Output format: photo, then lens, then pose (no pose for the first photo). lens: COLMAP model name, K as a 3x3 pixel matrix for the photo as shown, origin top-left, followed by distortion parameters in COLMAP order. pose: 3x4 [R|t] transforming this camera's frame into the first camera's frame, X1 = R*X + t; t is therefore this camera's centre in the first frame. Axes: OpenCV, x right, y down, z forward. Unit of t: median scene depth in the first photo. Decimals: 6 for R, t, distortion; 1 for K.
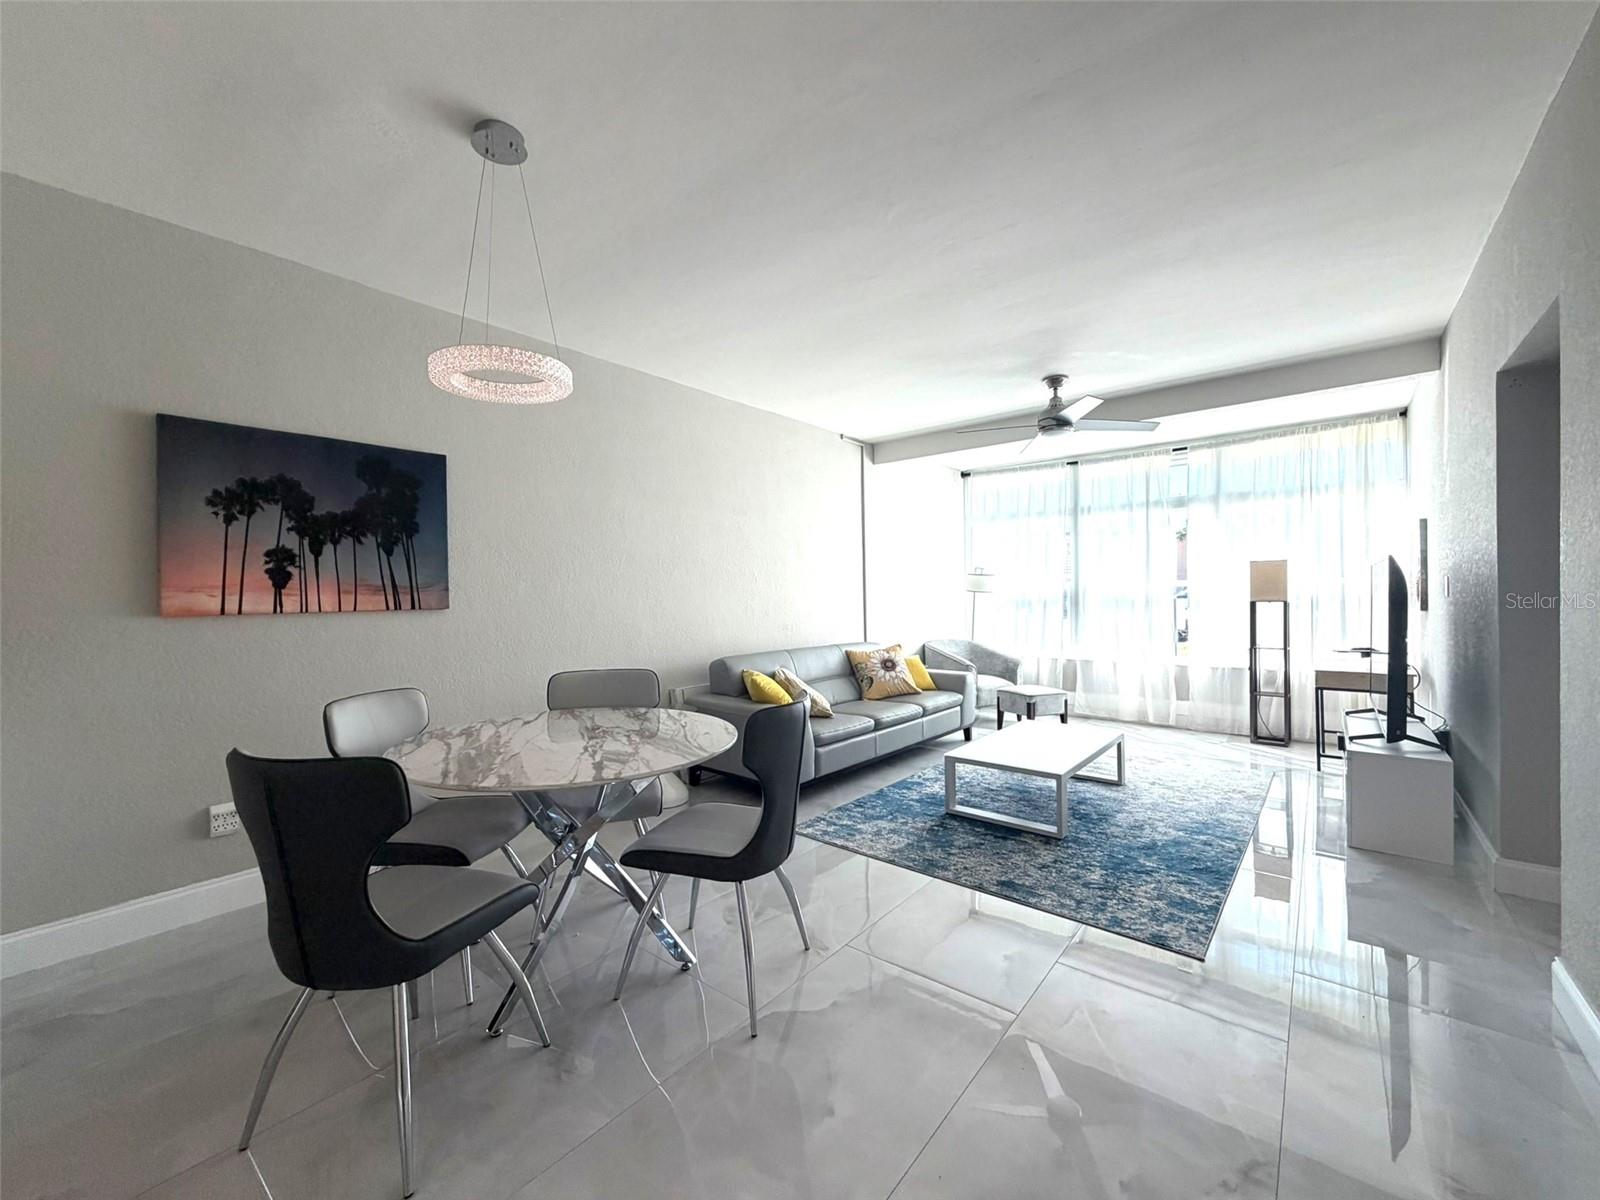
lens RADIAL K [[639.3, 0, 797.3], [0, 639.3, 599.4], [0, 0, 1]] dist [0.000798, 0.000359]
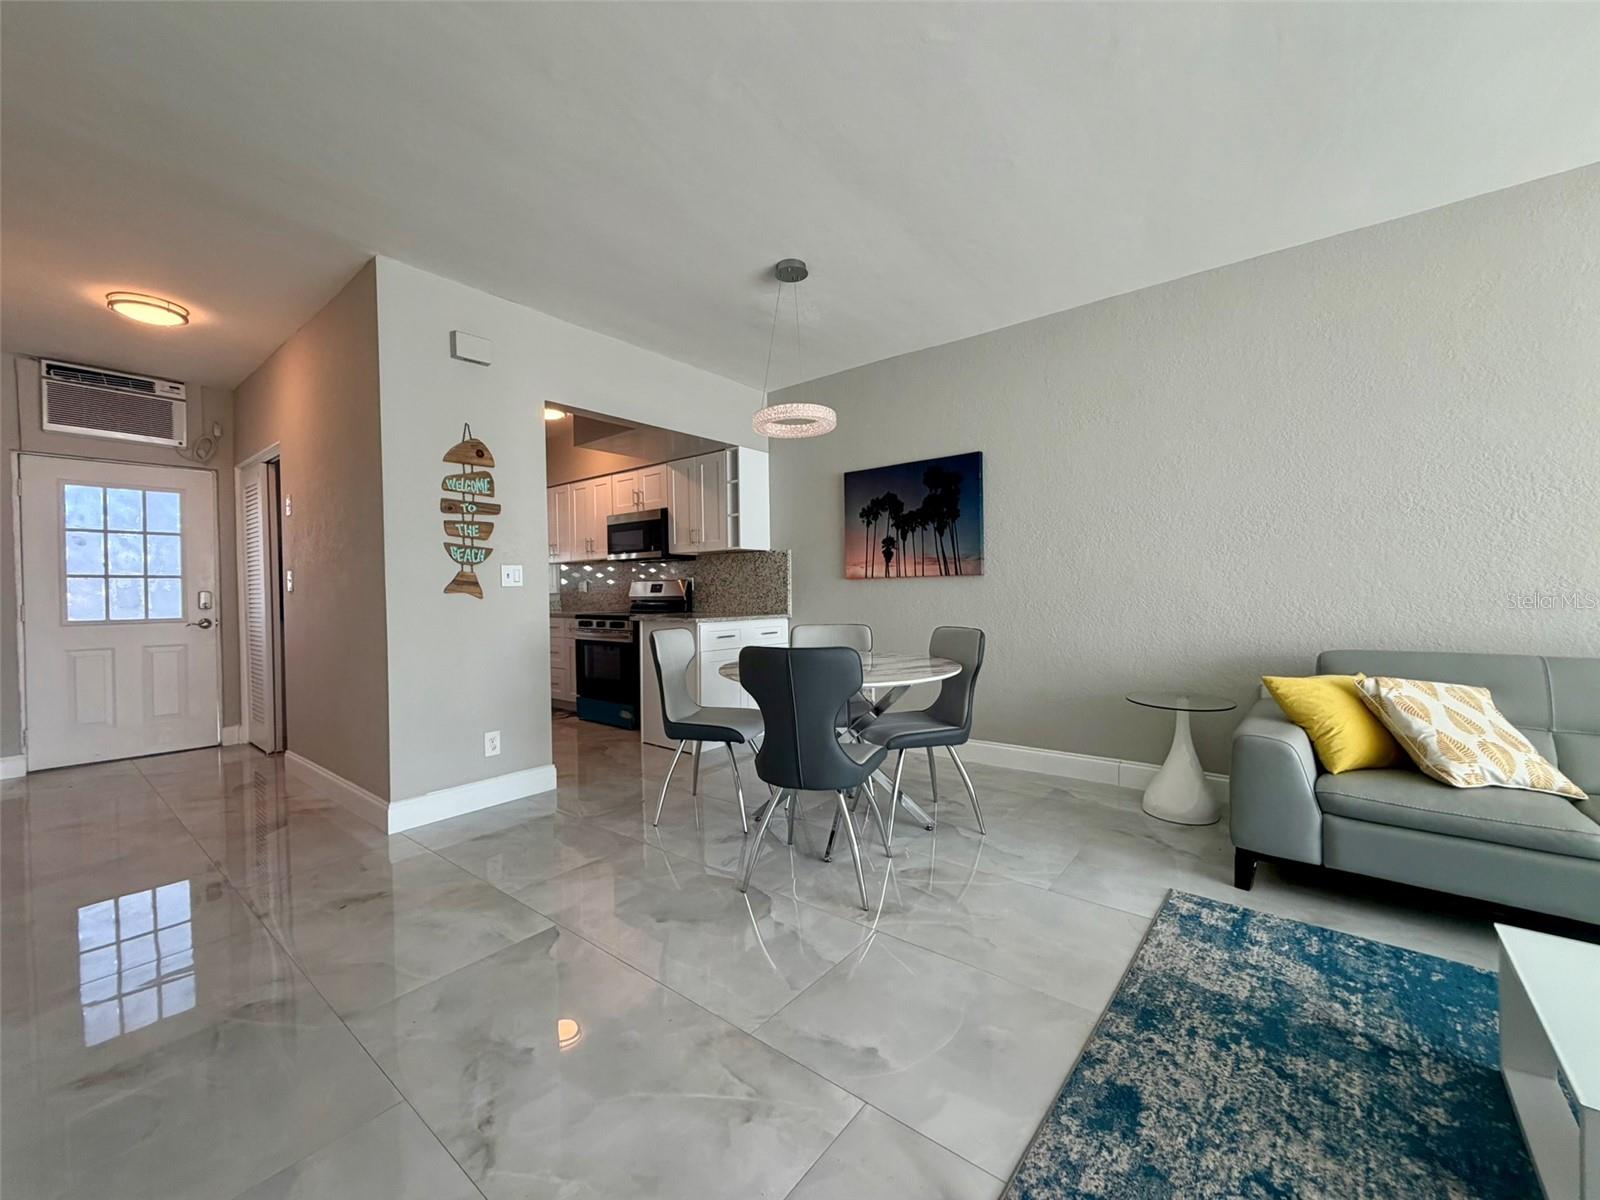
lens RADIAL K [[639.3, 0, 796.1], [0, 639.3, 602.3], [0, 0, 1]] dist [0.000798, 0.000359]
pose [[0.012596, 0.033123, -0.999372, 0.803873], [0.008534, 0.999411, 0.033232, 0.028036], [0.999884, -0.008947, 0.012306, 0.716884]]
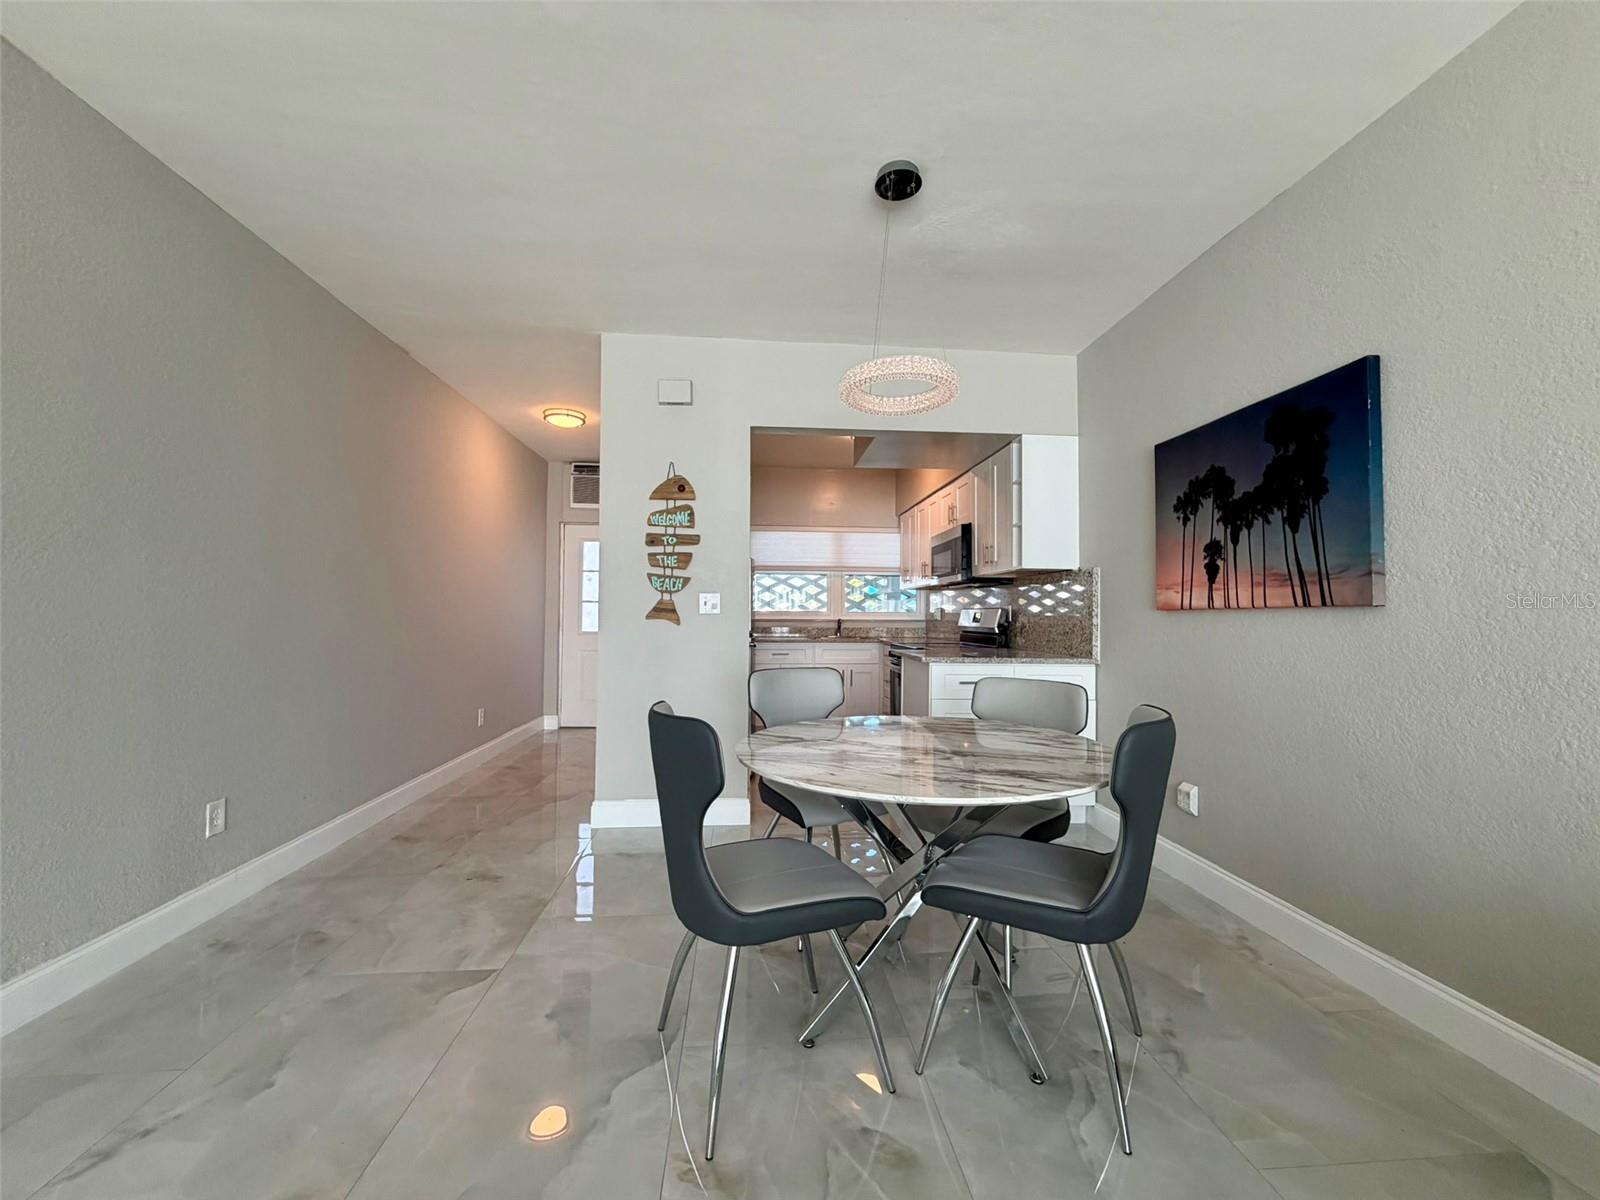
lens RADIAL K [[639.3, 0, 794.9], [0, 639.3, 601.8], [0, 0, 1]] dist [0.000798, 0.000359]
pose [[-0.717152, -0.007552, -0.696876, 0.311200], [-0.002223, 0.999961, -0.008549, 0.020292], [0.696913, -0.004582, -0.717141, 1.211409]]
